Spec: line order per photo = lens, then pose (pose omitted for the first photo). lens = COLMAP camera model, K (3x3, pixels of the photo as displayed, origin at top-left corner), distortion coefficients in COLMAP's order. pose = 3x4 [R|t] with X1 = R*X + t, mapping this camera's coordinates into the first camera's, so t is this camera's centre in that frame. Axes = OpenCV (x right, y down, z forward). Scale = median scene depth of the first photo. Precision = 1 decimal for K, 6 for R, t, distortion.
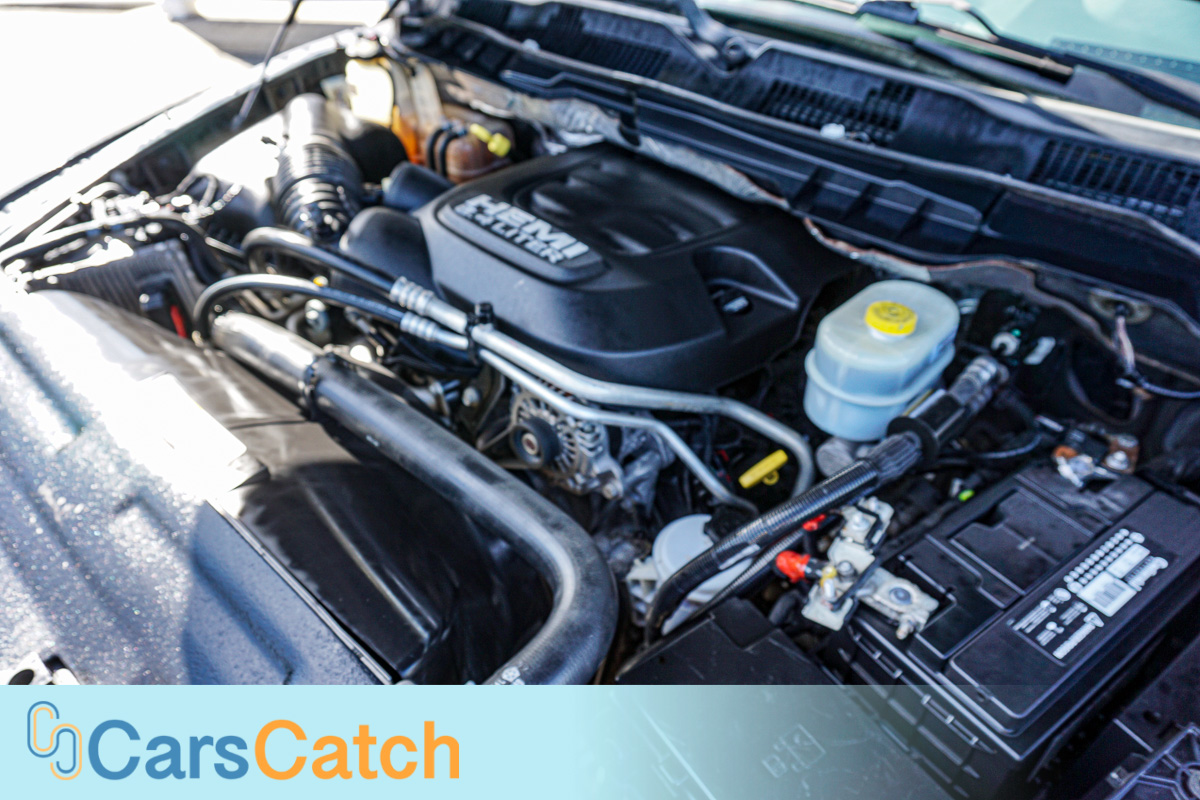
lens RADIAL K [[811.4, 0, 597.6], [0, 811.4, 392.8], [0, 0, 1]] dist [-0.044208, 0.036294]
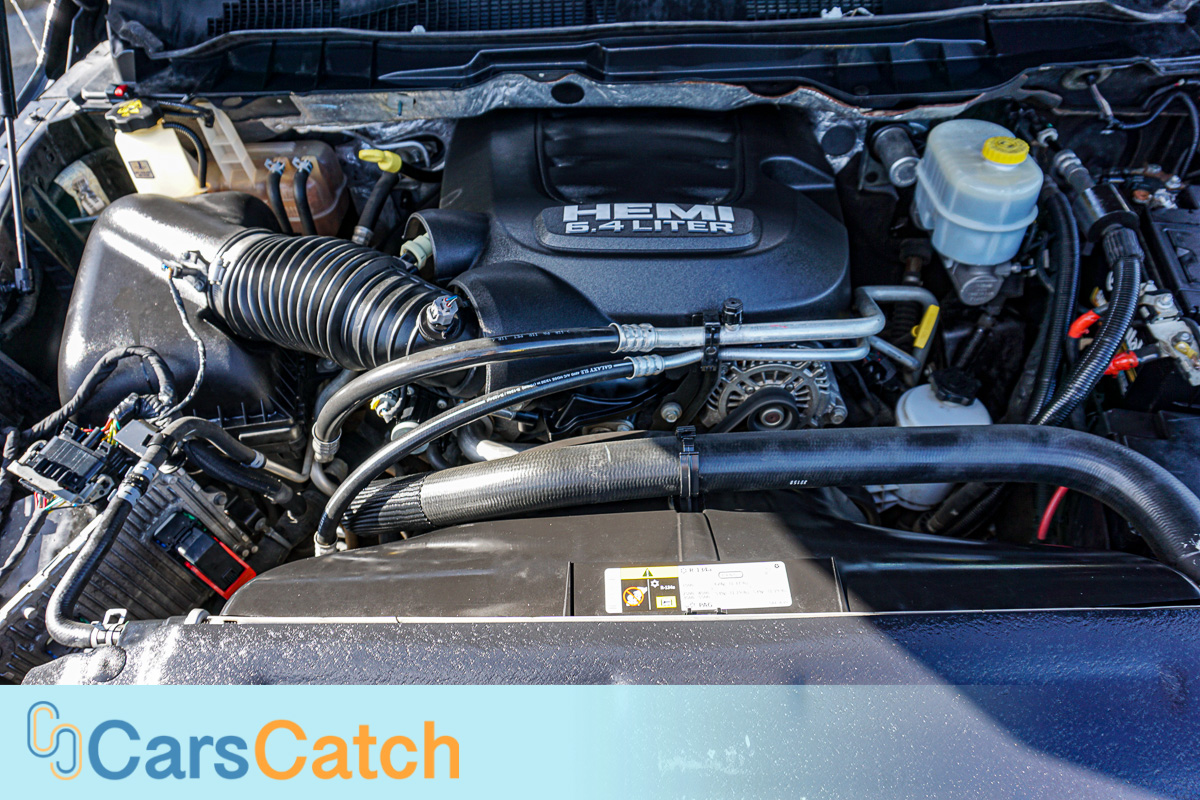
lens RADIAL K [[811.4, 0, 597.6], [0, 811.4, 392.8], [0, 0, 1]] dist [-0.044208, 0.036294]
pose [[0.742740, -0.499043, 0.446423, -0.638989], [0.453389, 0.865455, 0.213135, -0.256030], [-0.492722, 0.044100, 0.869068, 0.261732]]
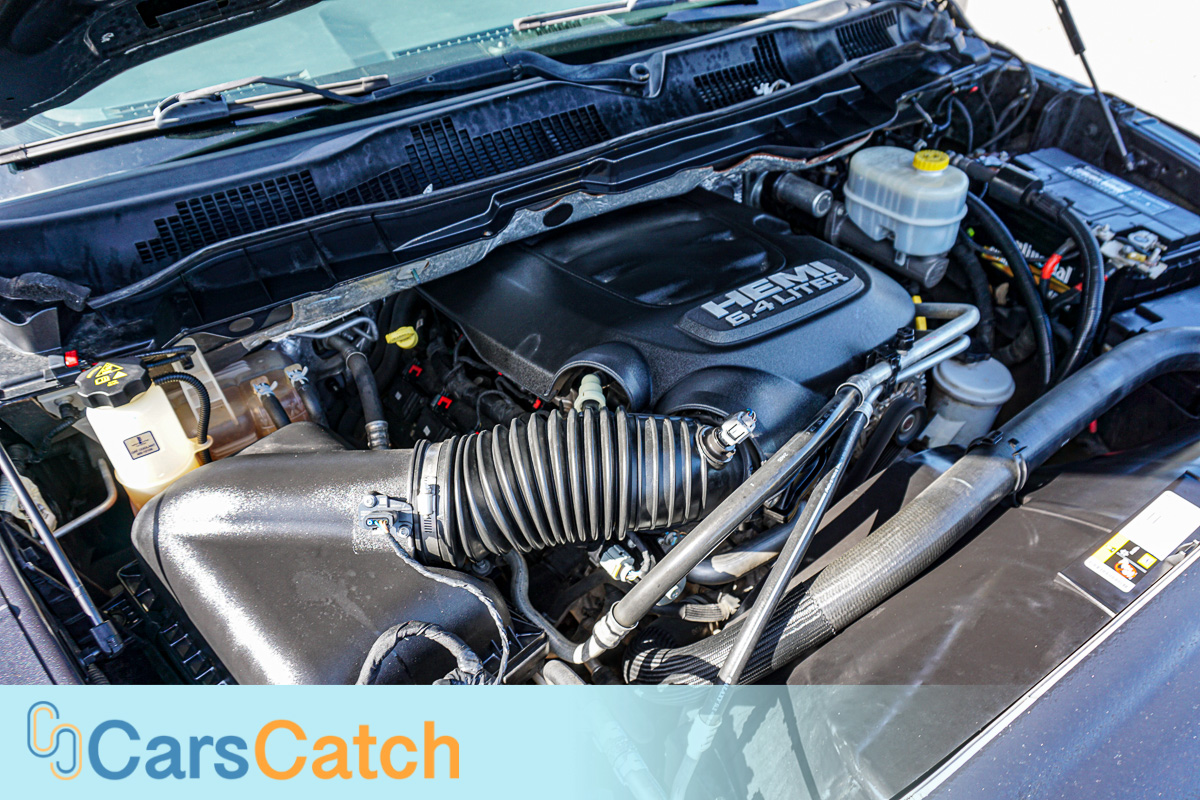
lens RADIAL K [[804.7, 0, 600.0], [0, 804.7, 400.0], [0, 0, 1]] dist [-0.042655, 0.031648]
pose [[0.241558, -0.636794, 0.732218, -0.928782], [0.637892, 0.672825, 0.374701, -0.610440], [-0.731262, 0.376564, 0.568732, 0.668605]]
